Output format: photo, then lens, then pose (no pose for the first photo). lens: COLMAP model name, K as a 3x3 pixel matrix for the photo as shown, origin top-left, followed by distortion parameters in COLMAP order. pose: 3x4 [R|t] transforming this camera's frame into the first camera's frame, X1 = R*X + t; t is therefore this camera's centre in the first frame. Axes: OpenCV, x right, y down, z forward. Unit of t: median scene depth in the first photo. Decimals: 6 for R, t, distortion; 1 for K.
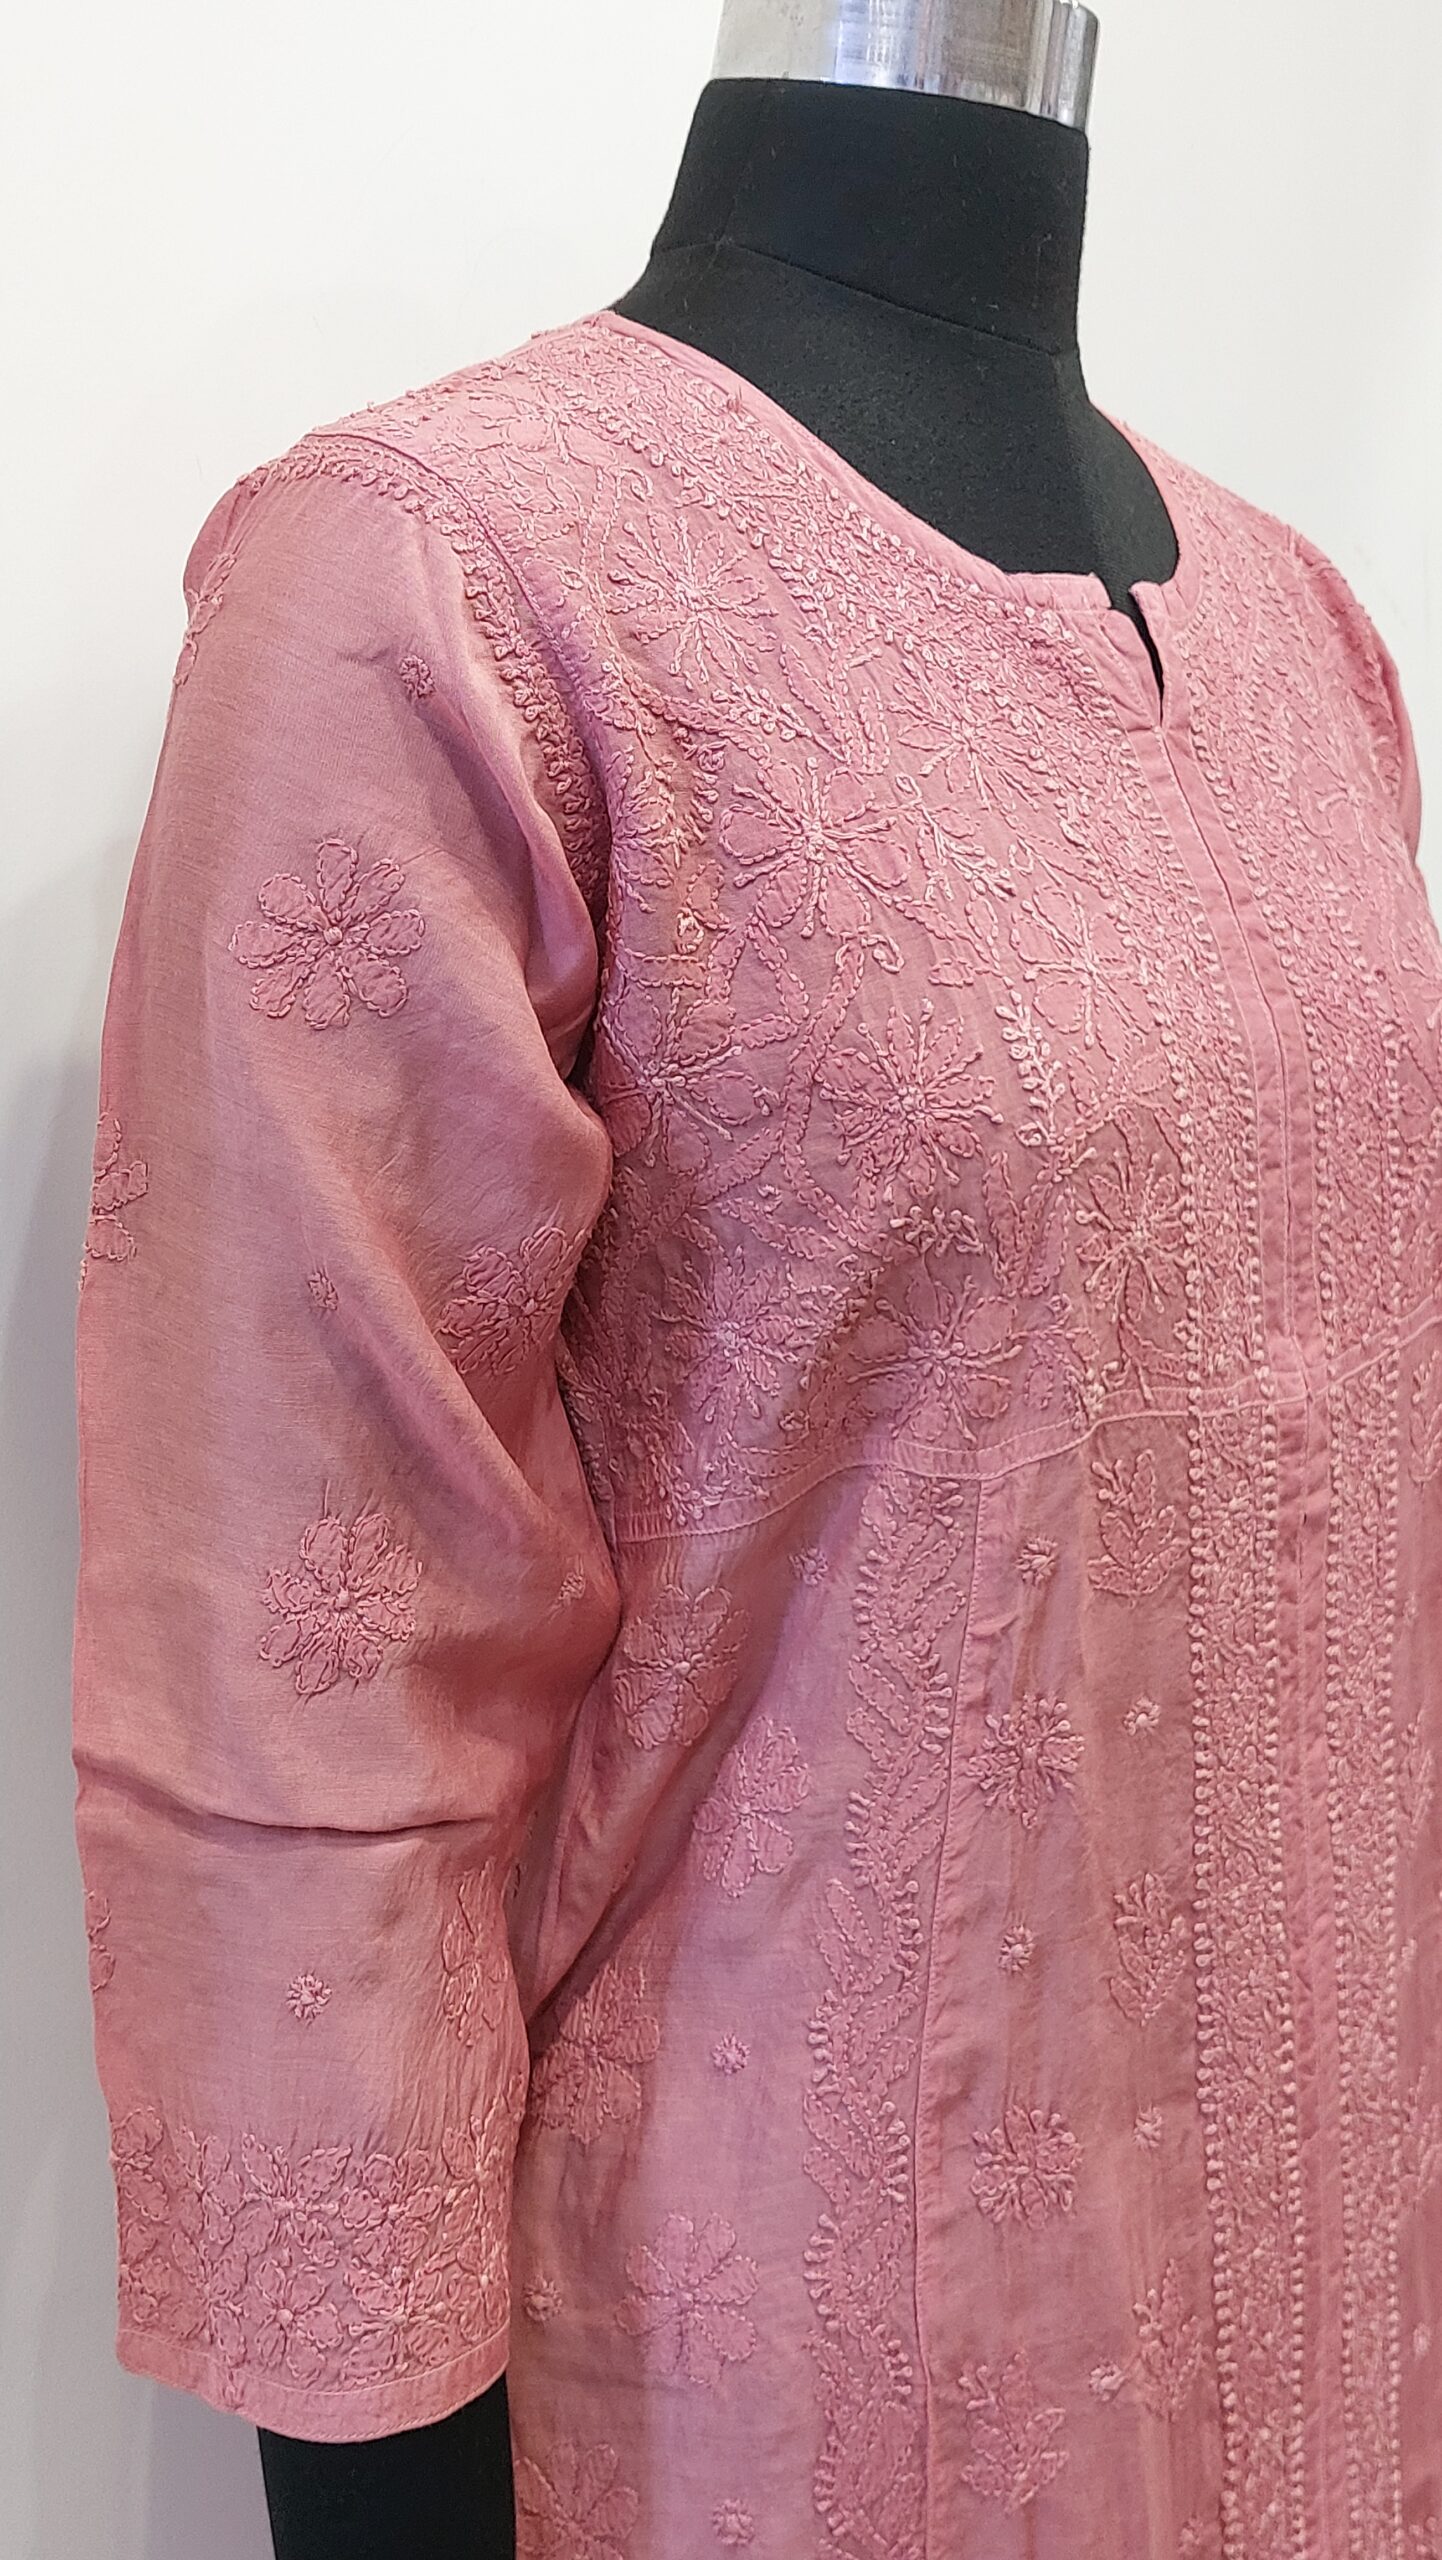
lens RADIAL K [[2863.3, 0, 721.0], [0, 2863.3, 1280.0], [0, 0, 1]] dist [0.235940, -0.711043]
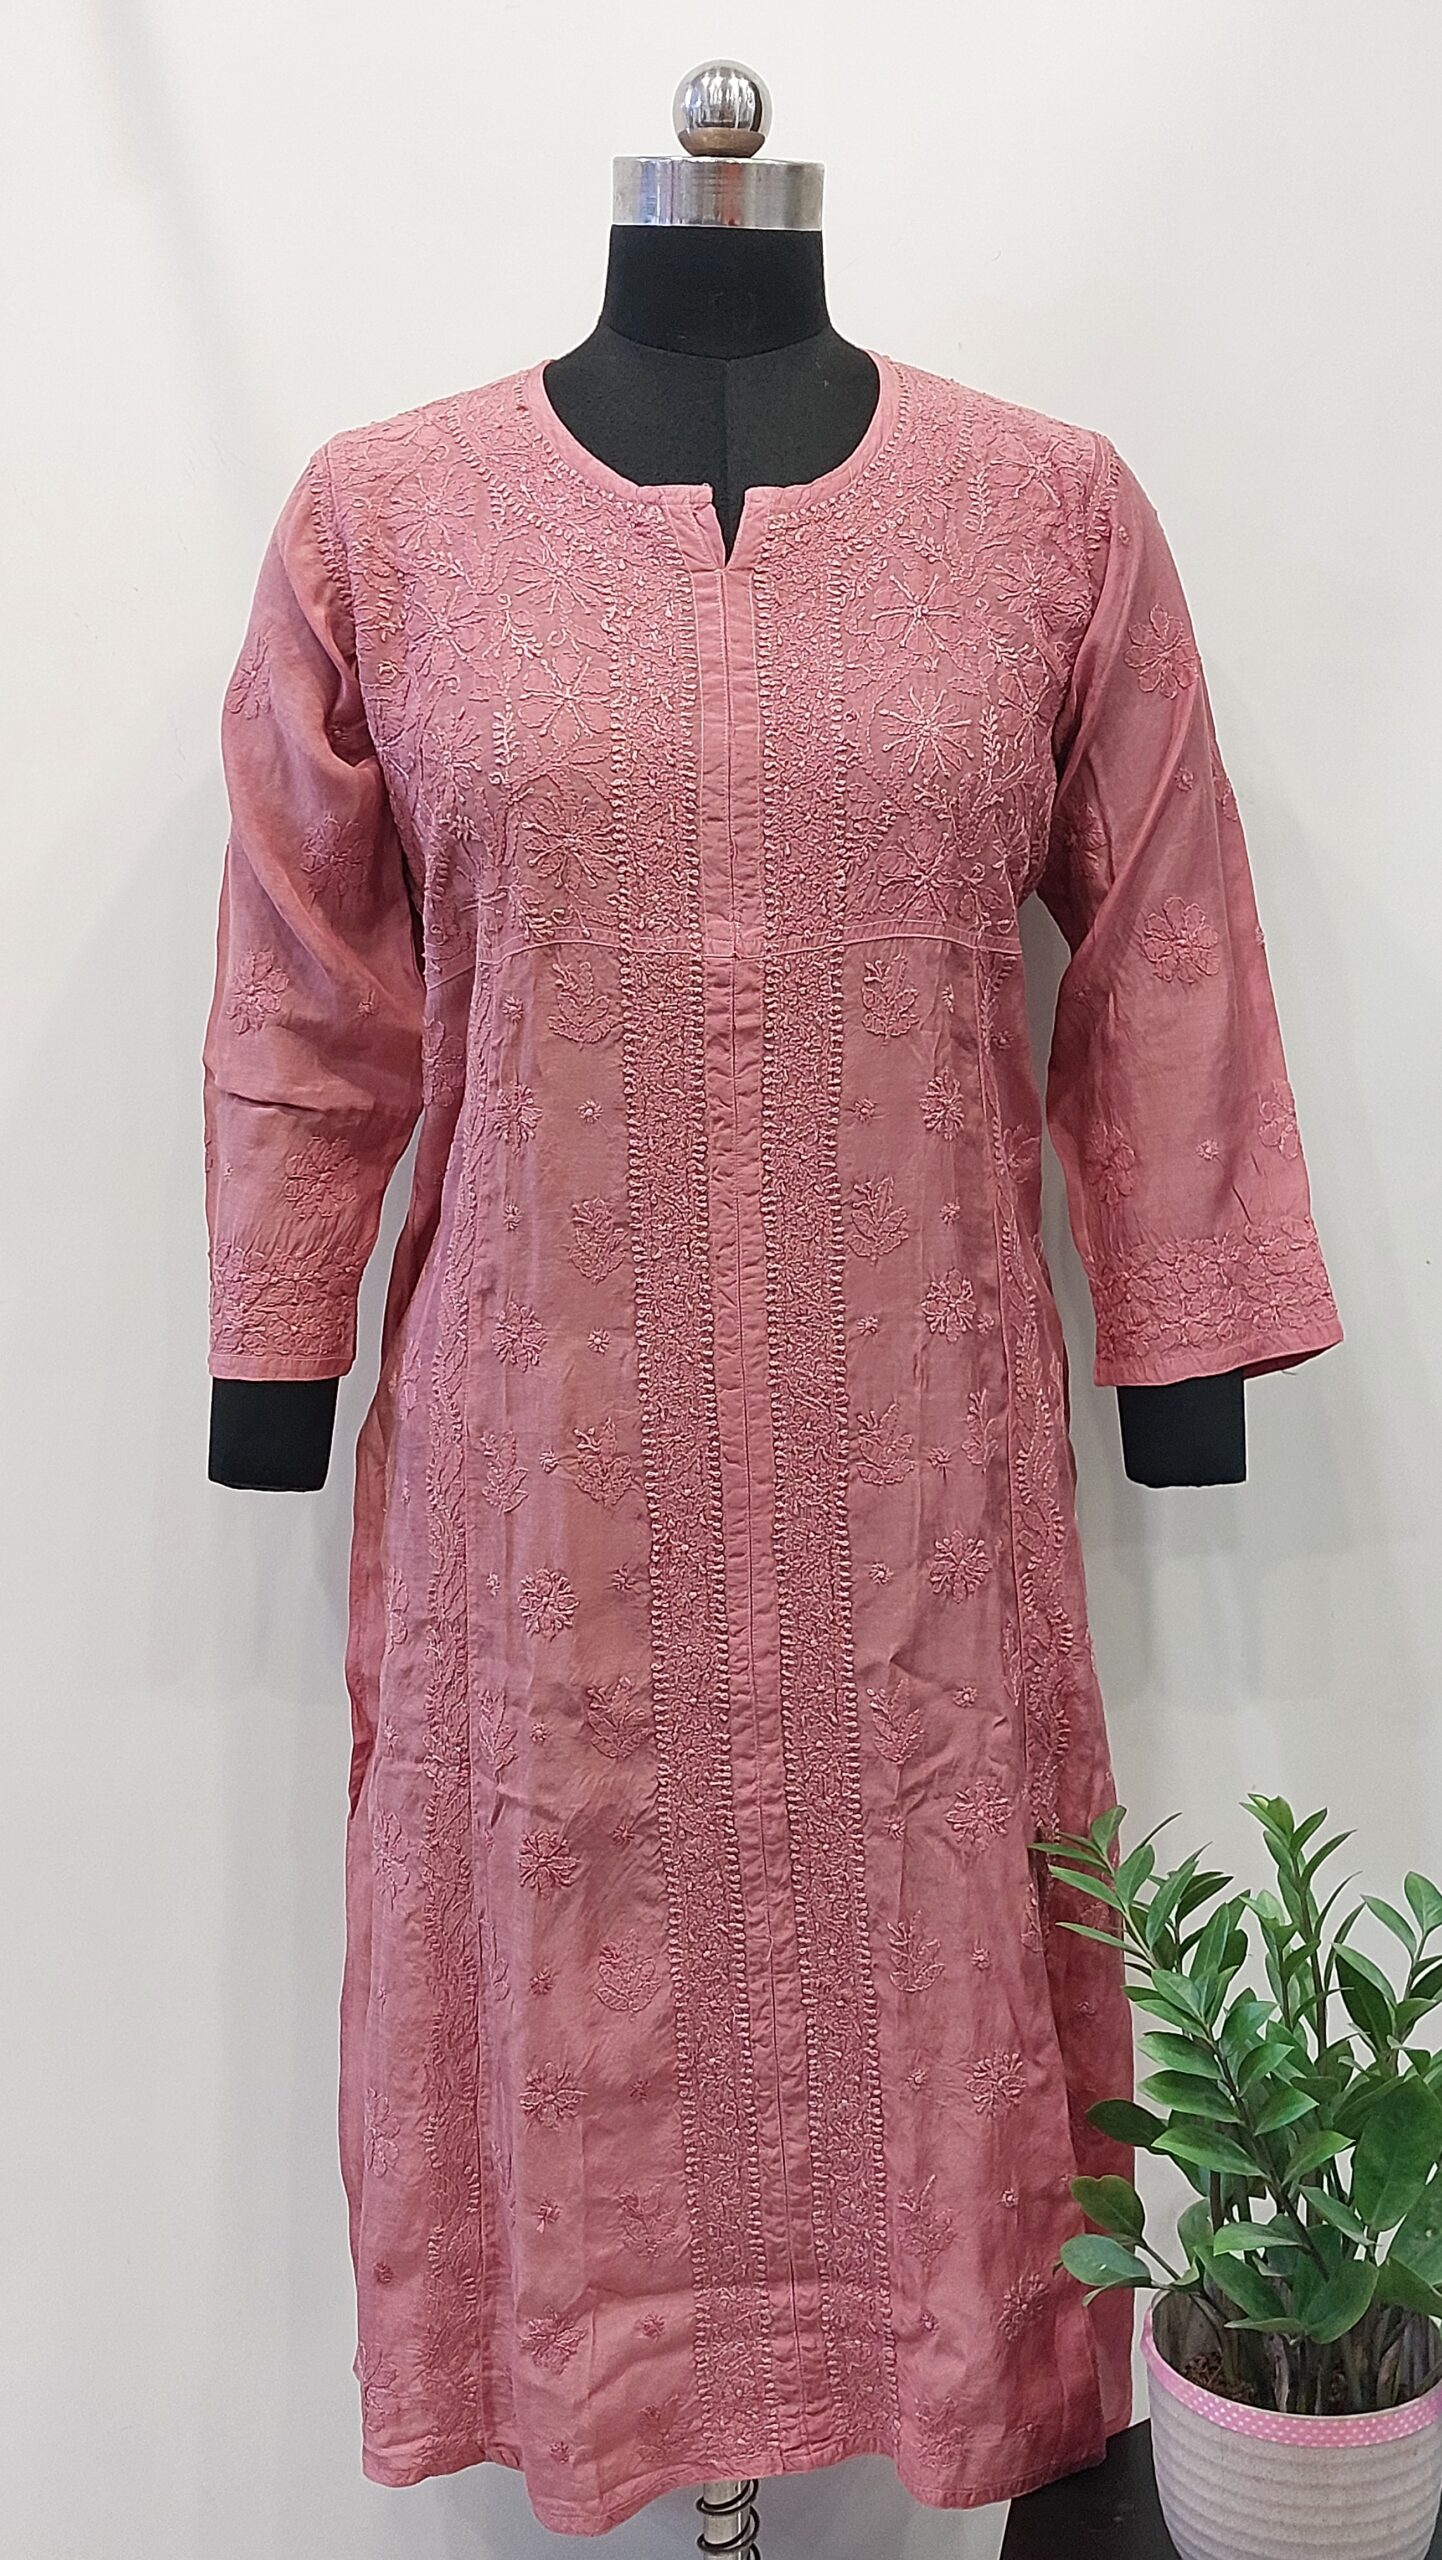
lens RADIAL K [[2794.7, 0, 765.0], [0, 2794.7, 1295.4], [0, 0, 1]] dist [0.234937, -0.632617]
pose [[0.692755, 0.135479, -0.708333, 1.510103], [-0.128646, 0.989657, 0.063469, 0.139688], [0.709606, 0.047156, 0.703019, -0.180600]]
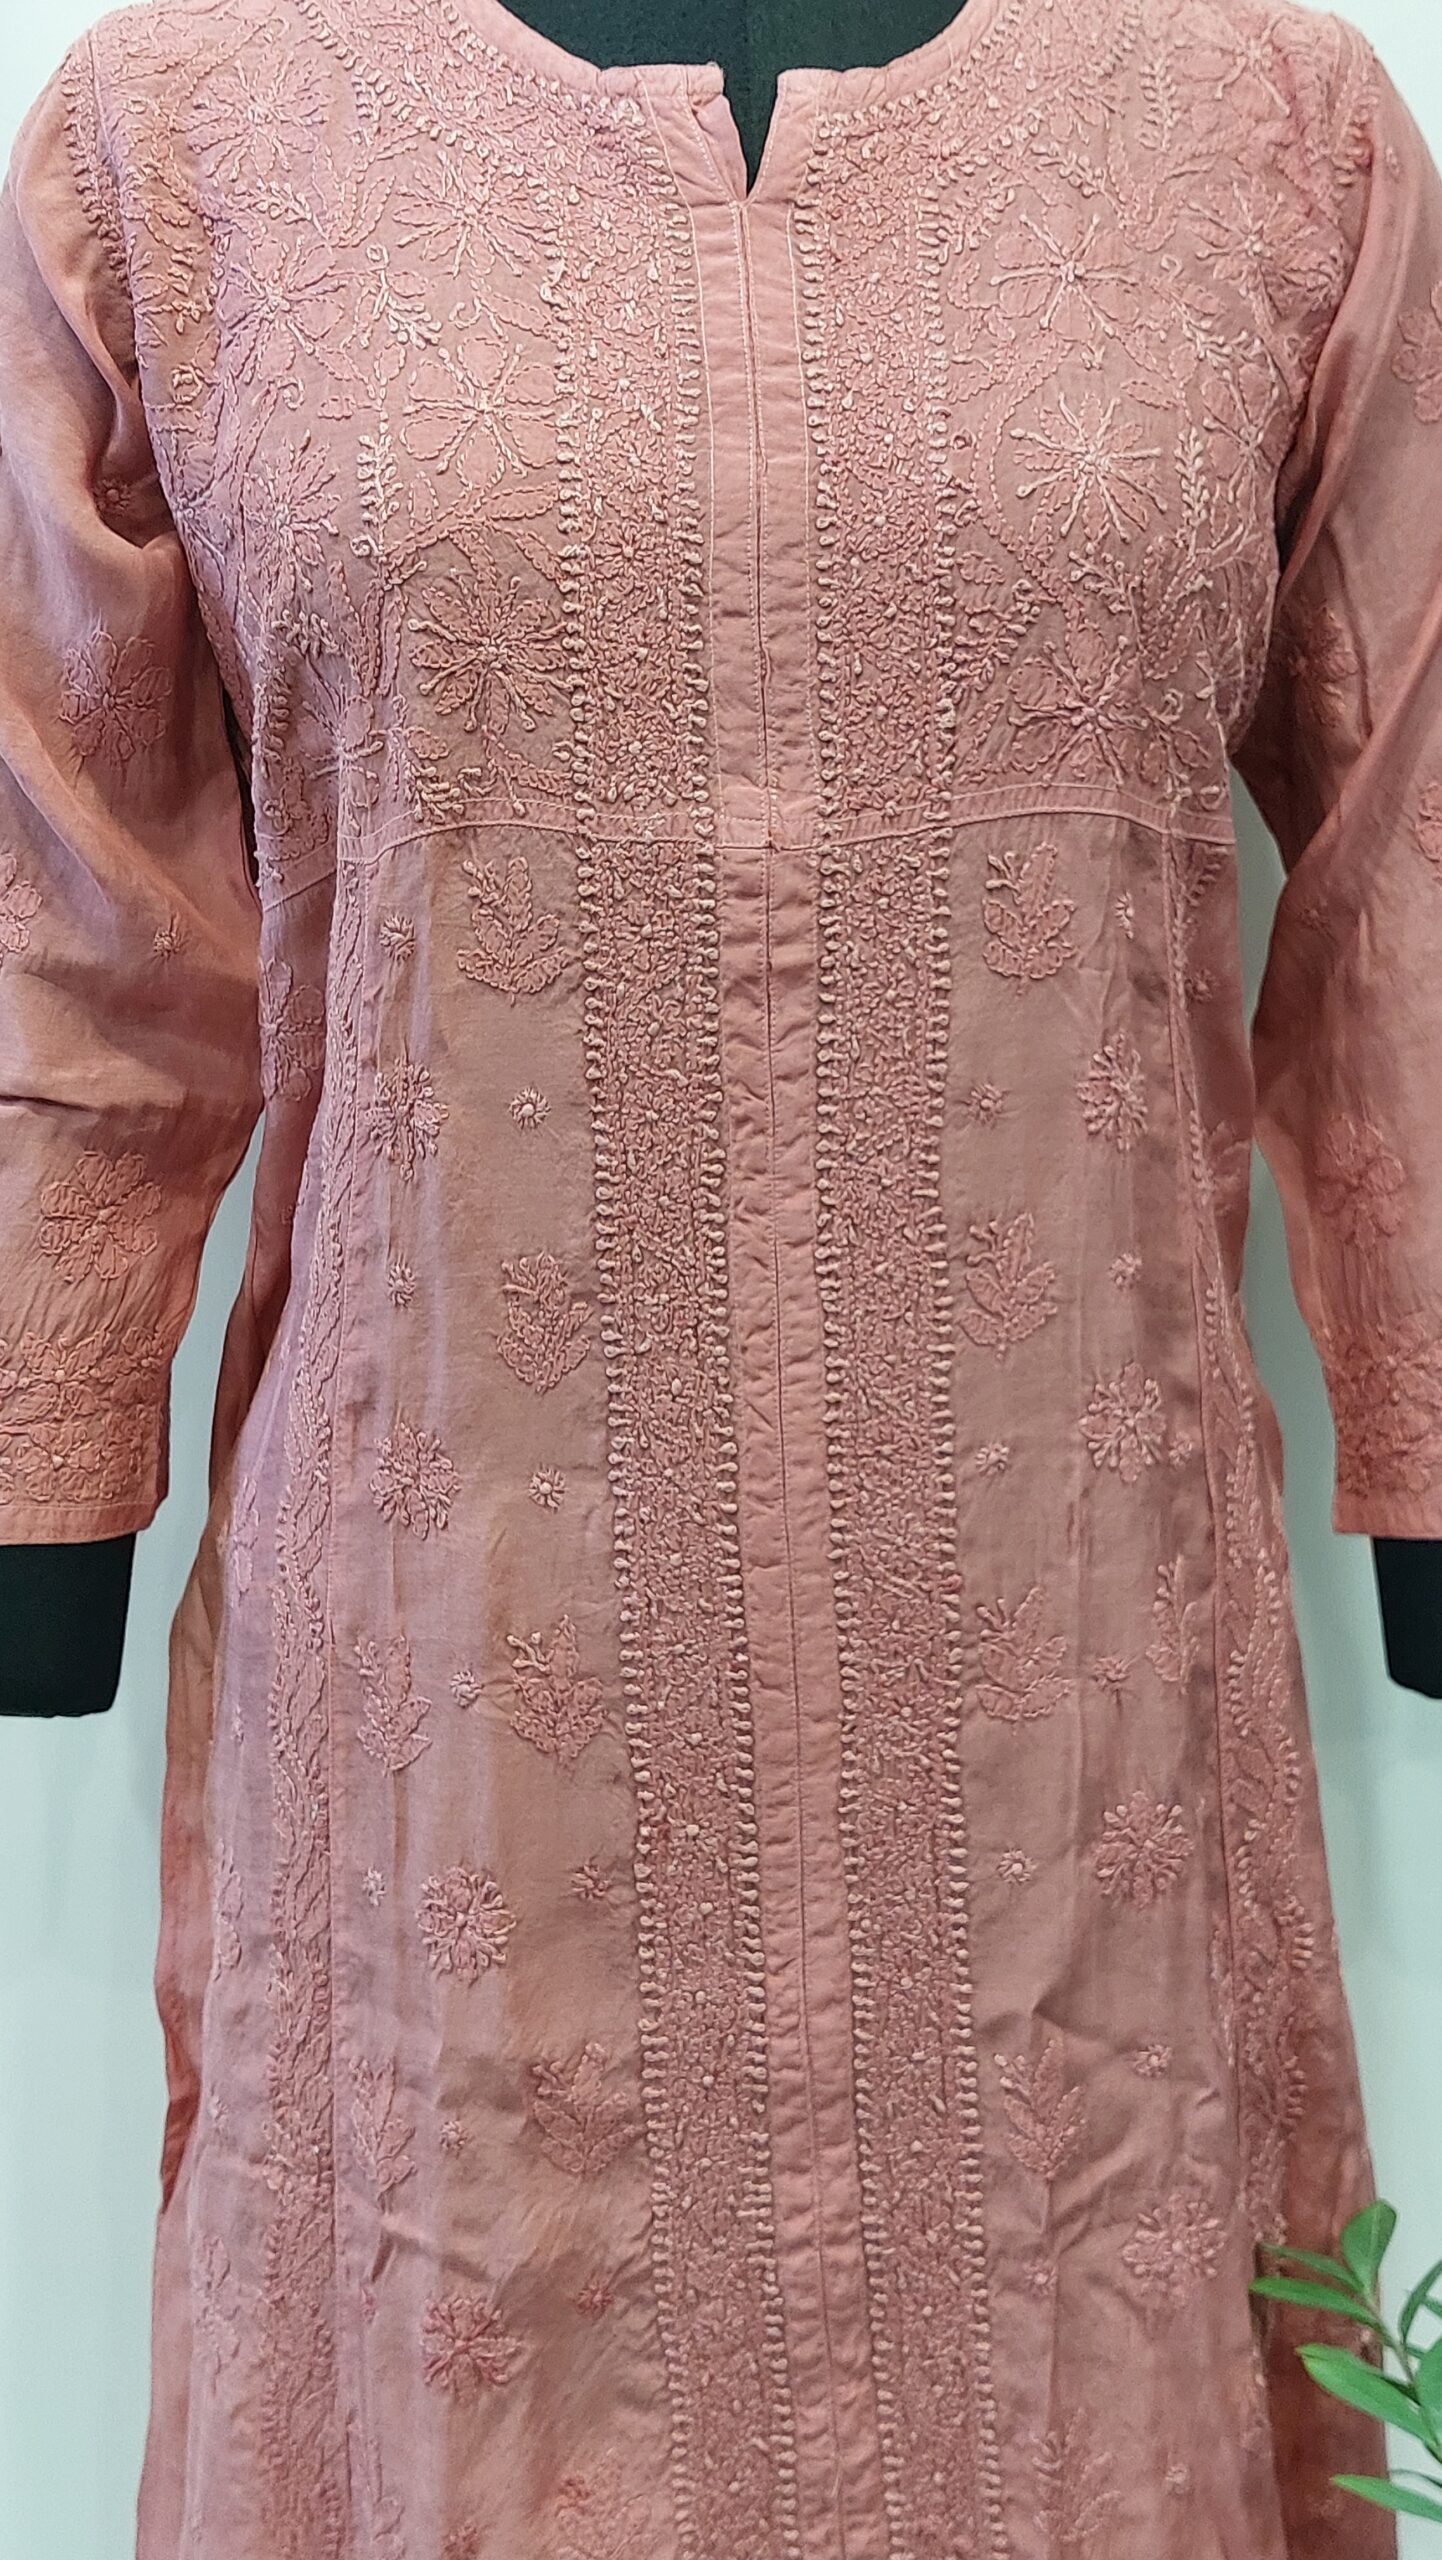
lens RADIAL K [[2846.3, 0, 790.9], [0, 2846.3, 1284.6], [0, 0, 1]] dist [0.144926, -0.329784]
pose [[0.708269, 0.130870, -0.693706, 0.983986], [-0.121010, 0.990629, 0.063336, 0.136883], [0.695494, 0.039086, 0.717468, 0.283886]]
